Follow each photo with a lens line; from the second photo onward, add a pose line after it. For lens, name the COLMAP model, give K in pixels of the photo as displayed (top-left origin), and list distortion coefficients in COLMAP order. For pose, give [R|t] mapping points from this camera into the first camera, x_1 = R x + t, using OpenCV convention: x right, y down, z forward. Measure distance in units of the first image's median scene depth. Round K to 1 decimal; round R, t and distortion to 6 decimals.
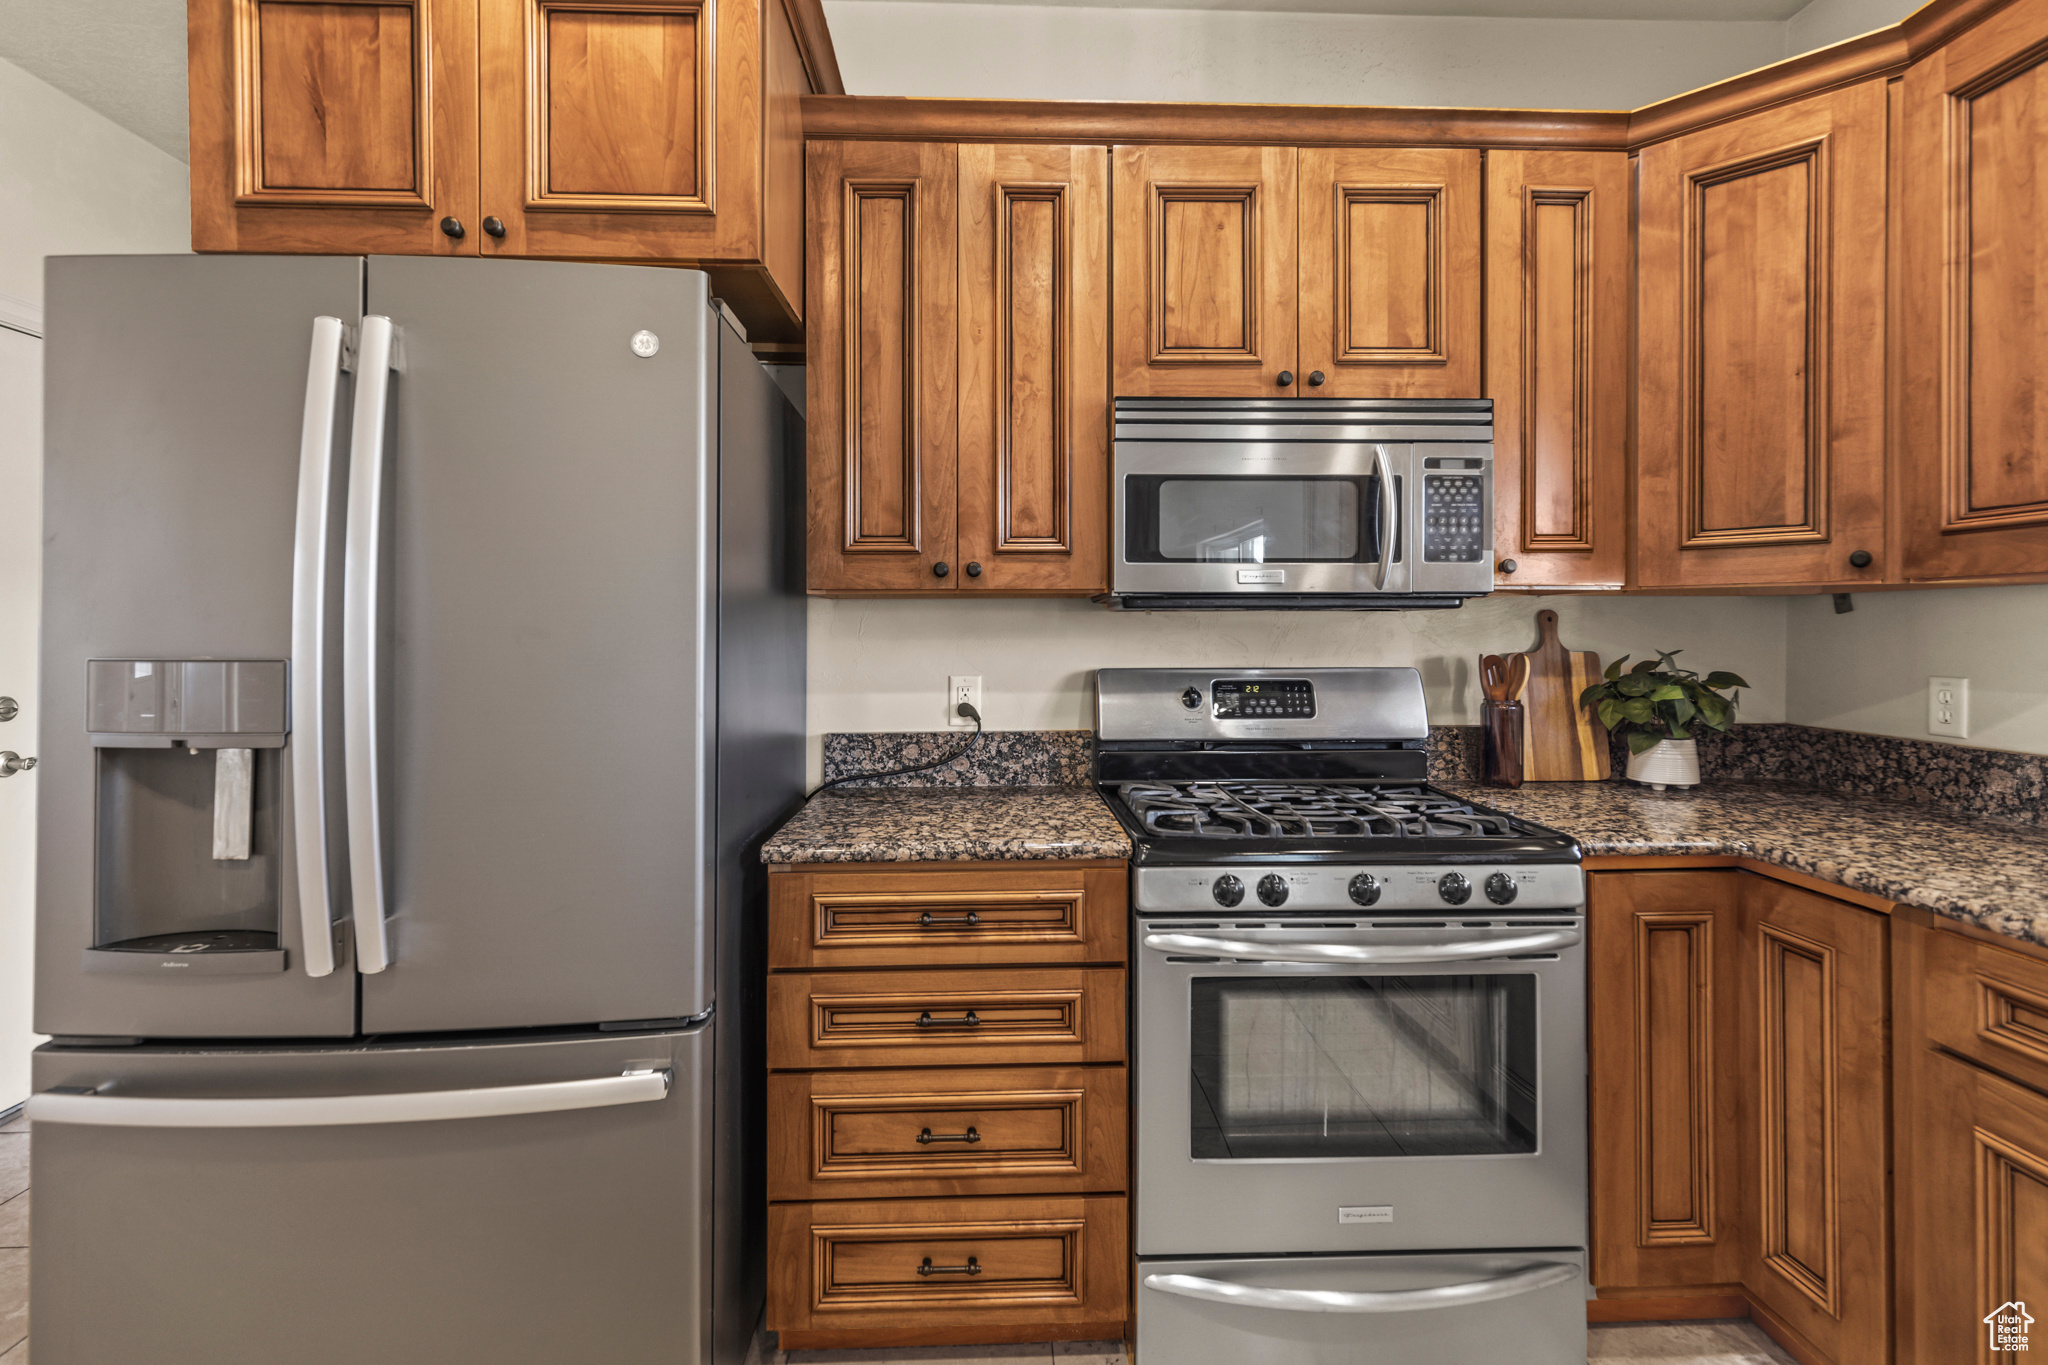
lens RADIAL K [[933.1, 0, 1019.6], [0, 933.1, 635.1], [0, 0, 1]] dist [0.003179, -0.000306]
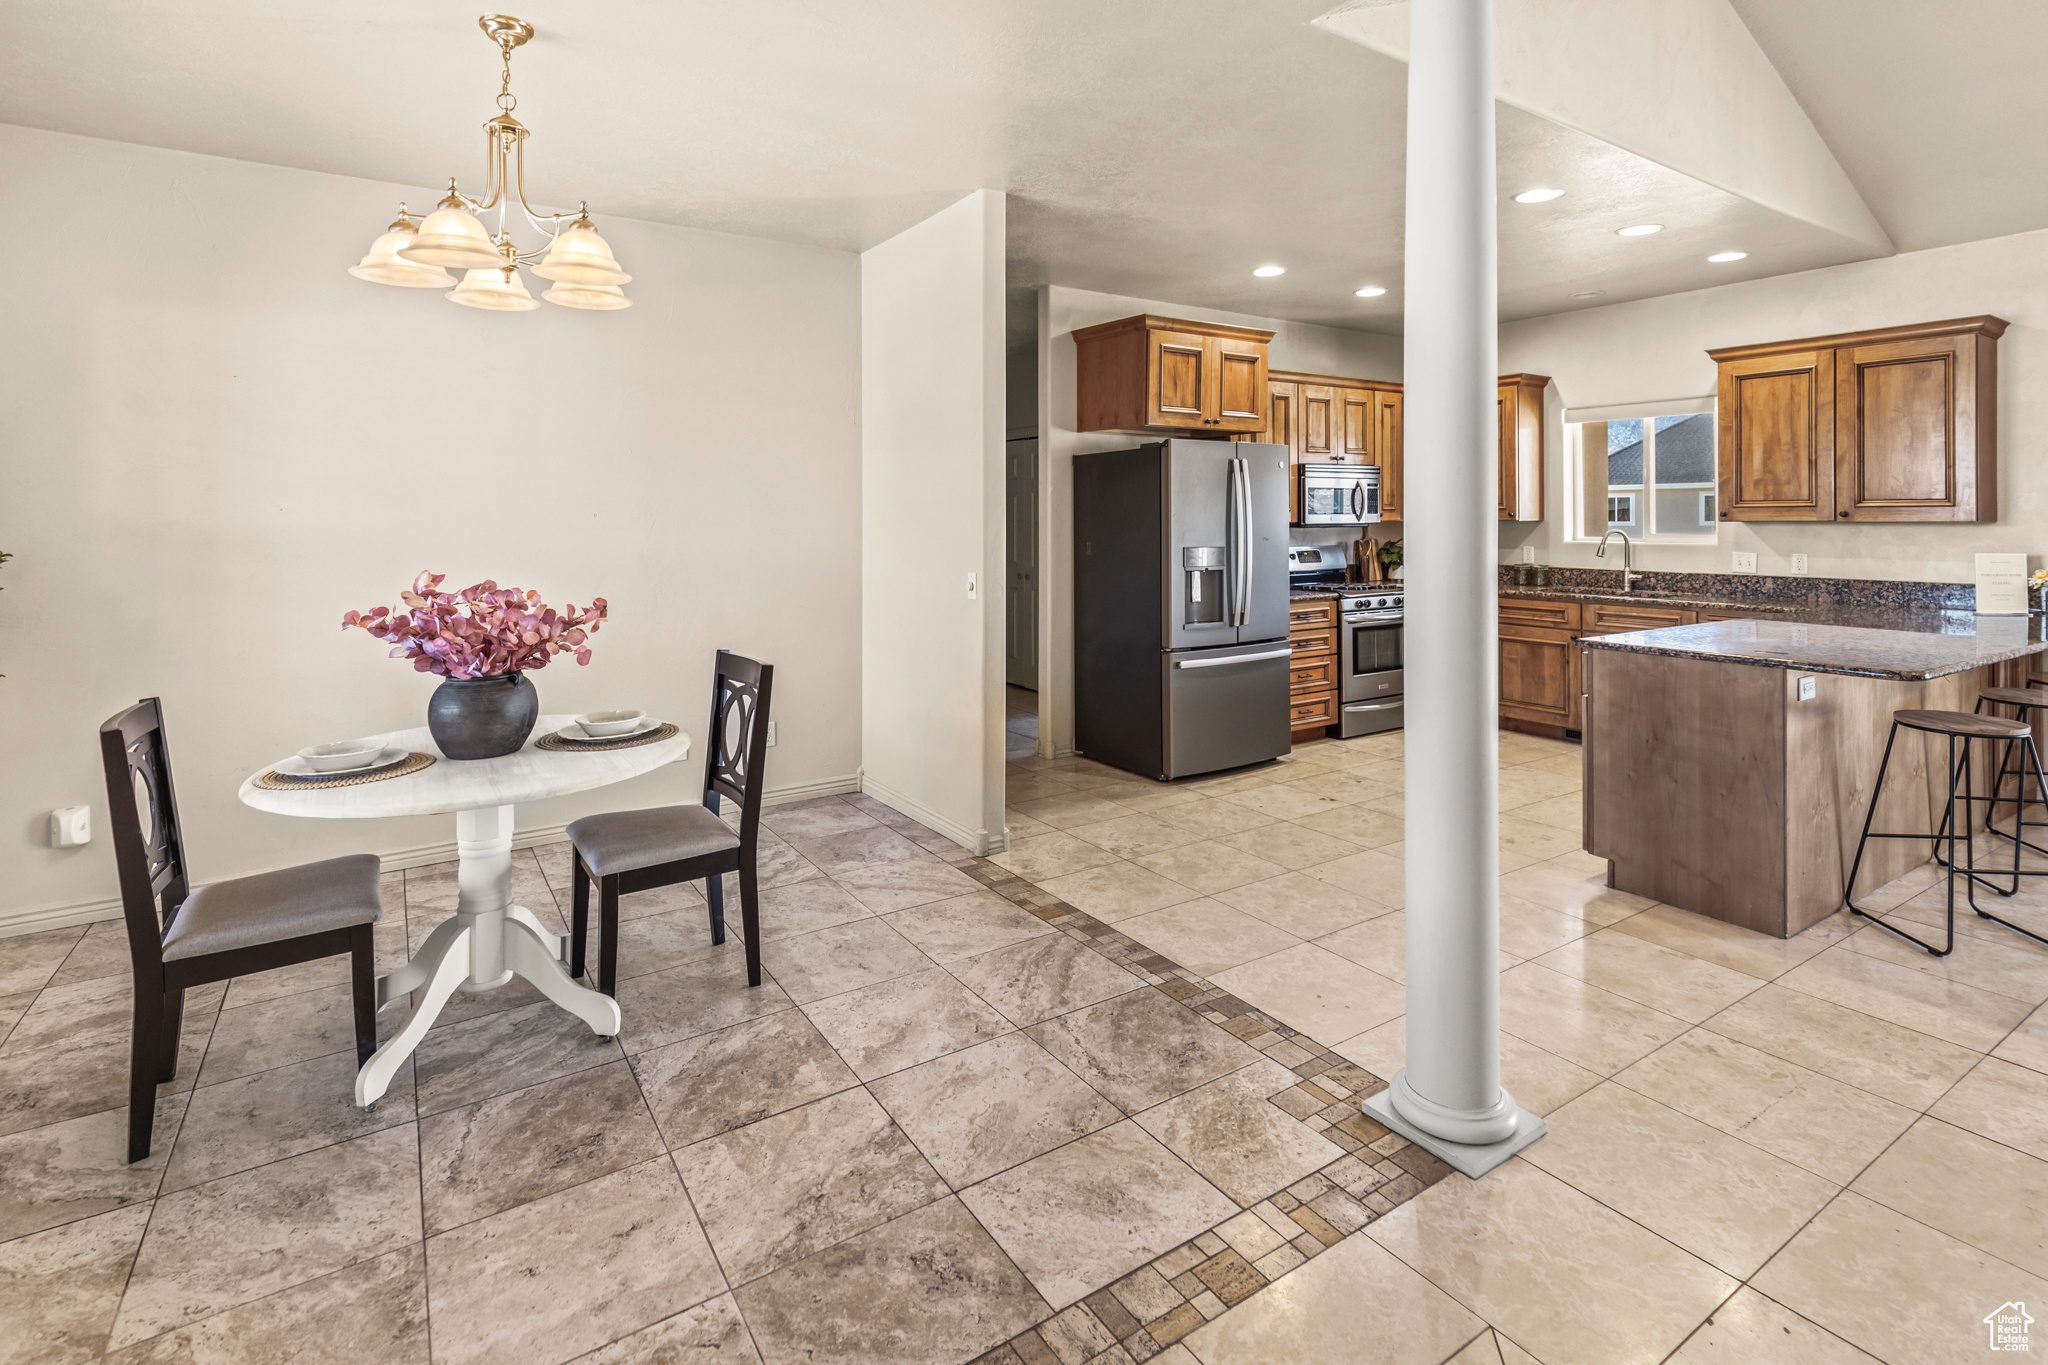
lens RADIAL K [[986.5, 0, 1026.0], [0, 986.5, 512.1], [0, 0, 1]] dist [0.017682, -0.001182]
pose [[0.855747, 0.000716, 0.517394, -2.455838], [0.004356, 0.999954, -0.008588, -0.057738], [-0.517377, 0.009603, 0.855704, -1.417632]]
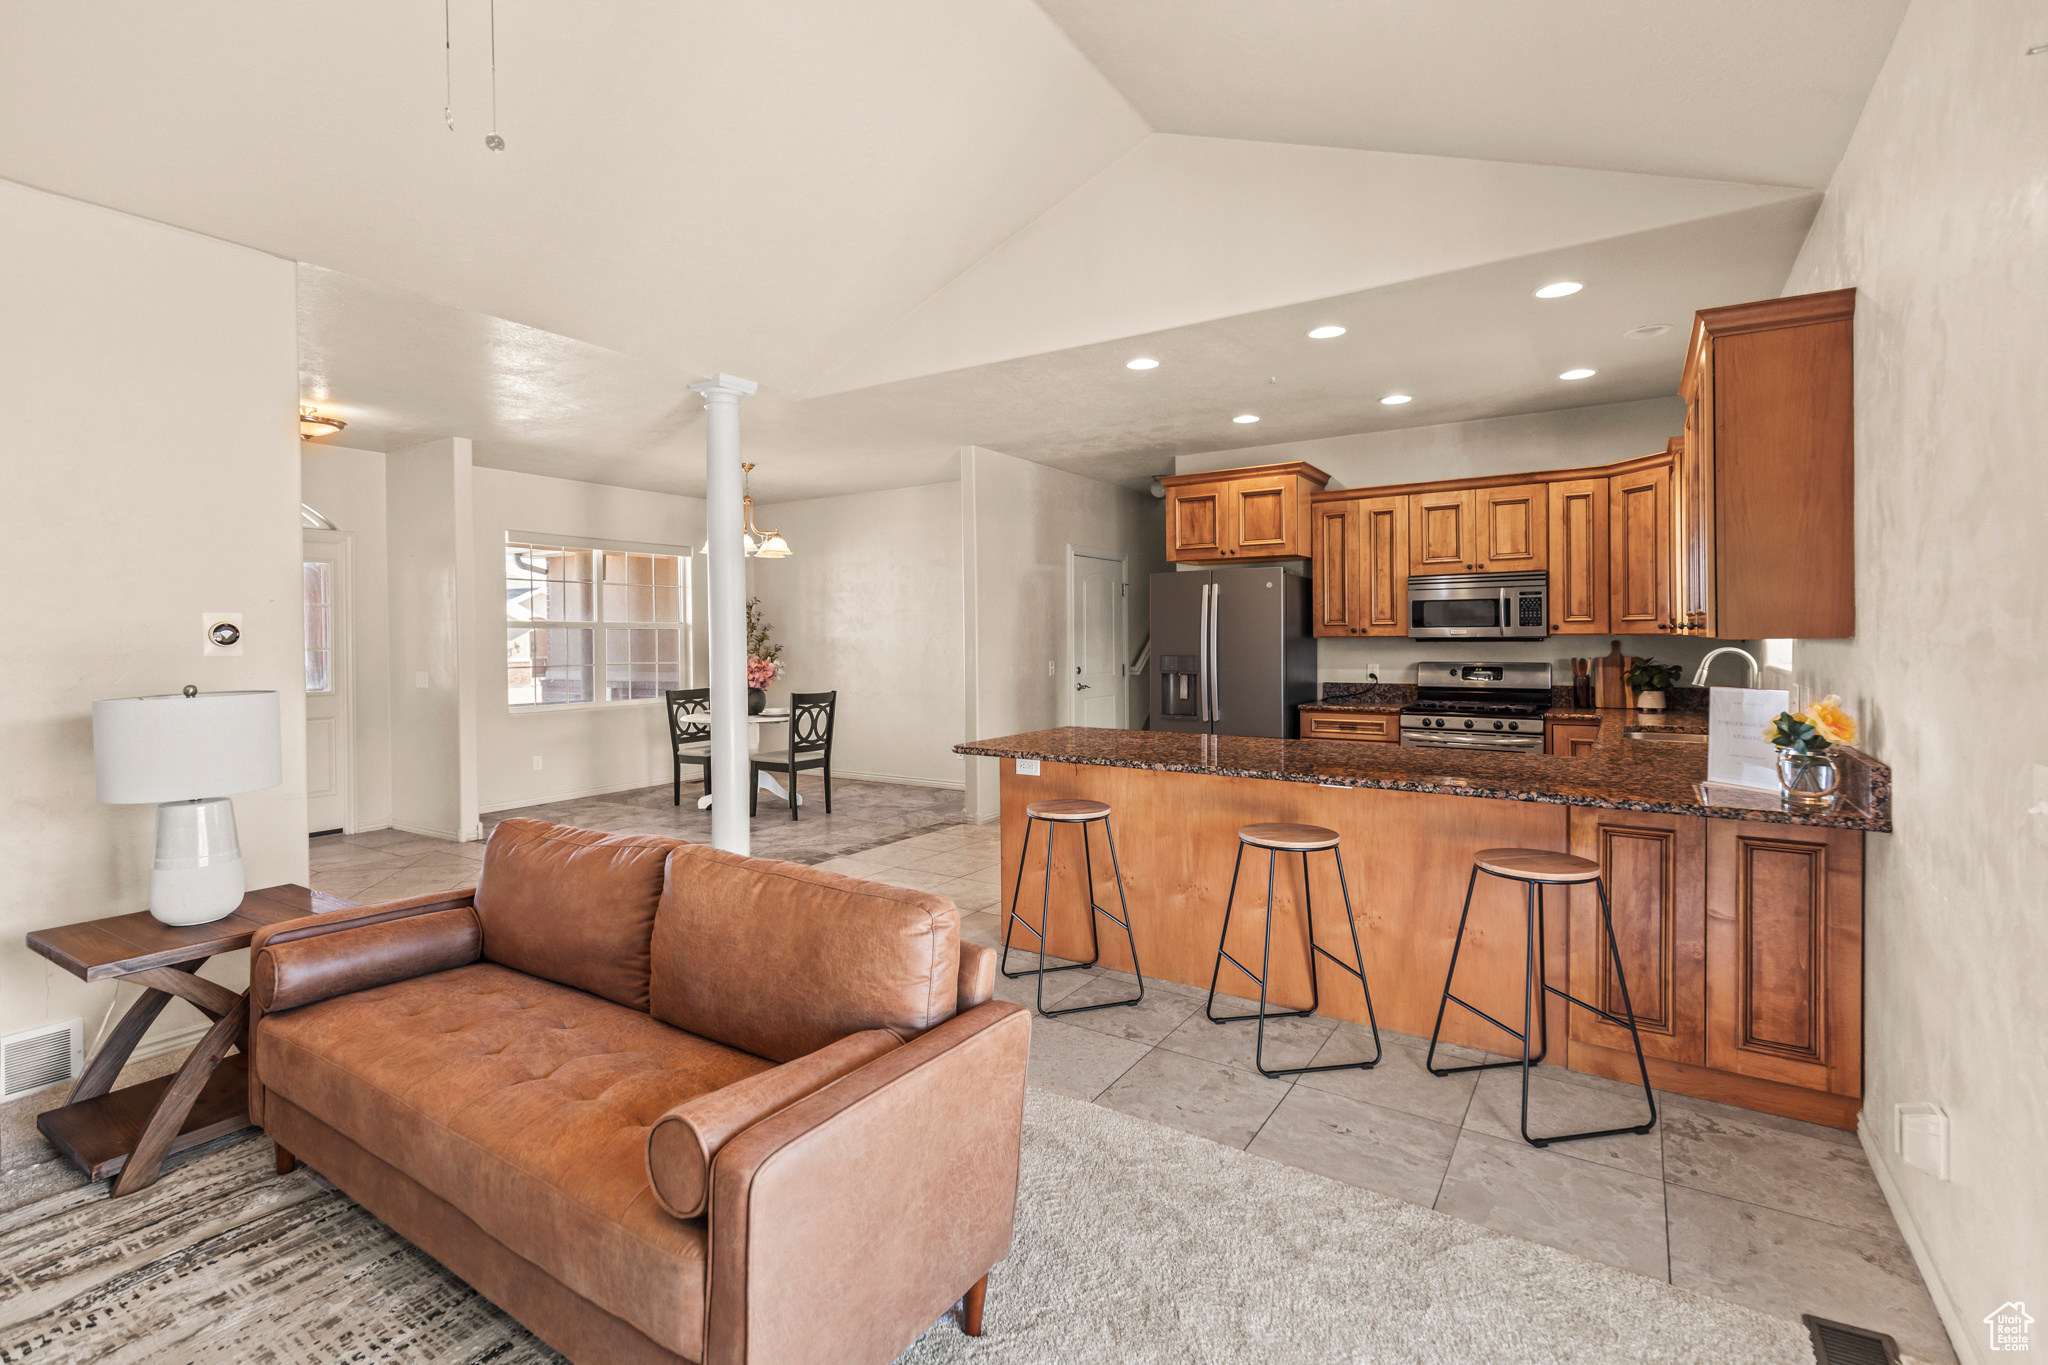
lens RADIAL K [[933.1, 0, 1019.6], [0, 933.1, 635.1], [0, 0, 1]] dist [0.003179, -0.000306]
pose [[0.822151, -0.006552, -0.569231, 0.806994], [0.004882, 0.999978, -0.004458, -0.044267], [0.569248, 0.000886, 0.822165, -2.341077]]
